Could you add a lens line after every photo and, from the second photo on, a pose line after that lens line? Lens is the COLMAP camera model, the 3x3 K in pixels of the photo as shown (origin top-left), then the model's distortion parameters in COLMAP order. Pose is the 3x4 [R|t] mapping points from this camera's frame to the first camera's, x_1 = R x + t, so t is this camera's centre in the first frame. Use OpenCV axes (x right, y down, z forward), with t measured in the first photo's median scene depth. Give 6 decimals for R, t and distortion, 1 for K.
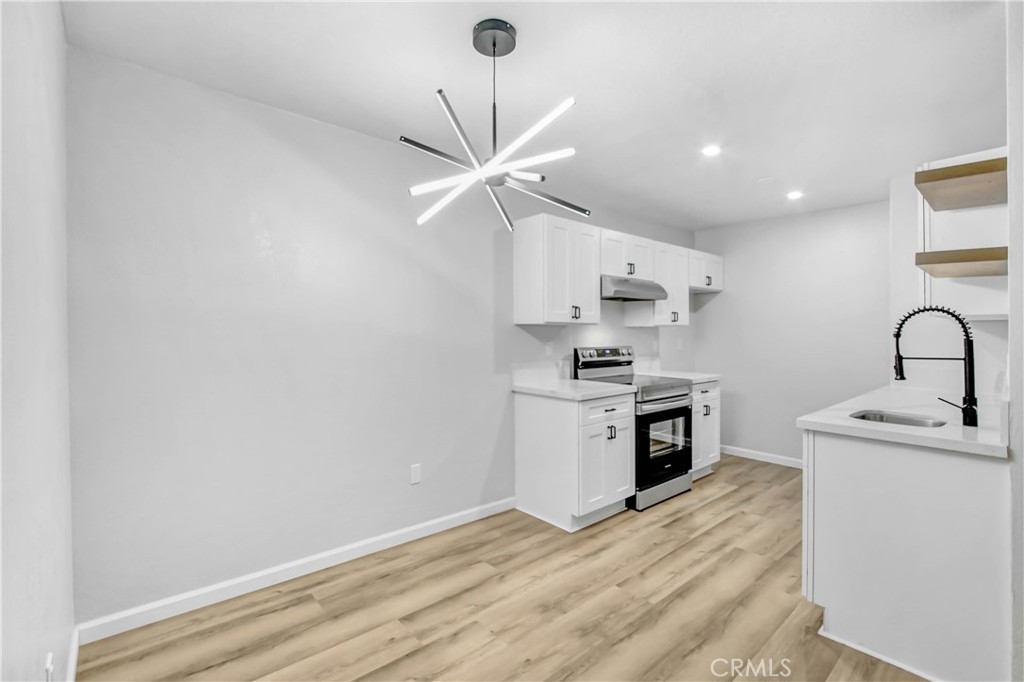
lens RADIAL K [[471.9, 0, 508.6], [0, 471.9, 352.0], [0, 0, 1]] dist [-0.001000, 0.001811]
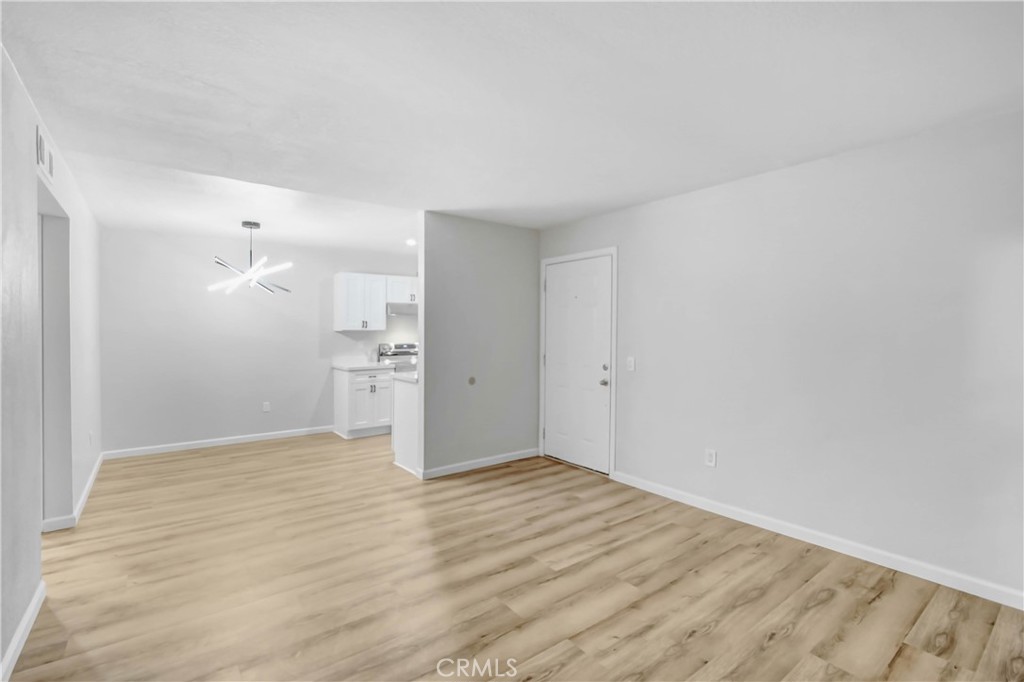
lens RADIAL K [[471.9, 0, 515.3], [0, 471.9, 364.9], [0, 0, 1]] dist [-0.001000, 0.001811]
pose [[0.996684, -0.006155, -0.081134, 0.866212], [0.008537, 0.999542, 0.029040, 0.024224], [0.080918, -0.029637, 0.996280, -0.764465]]
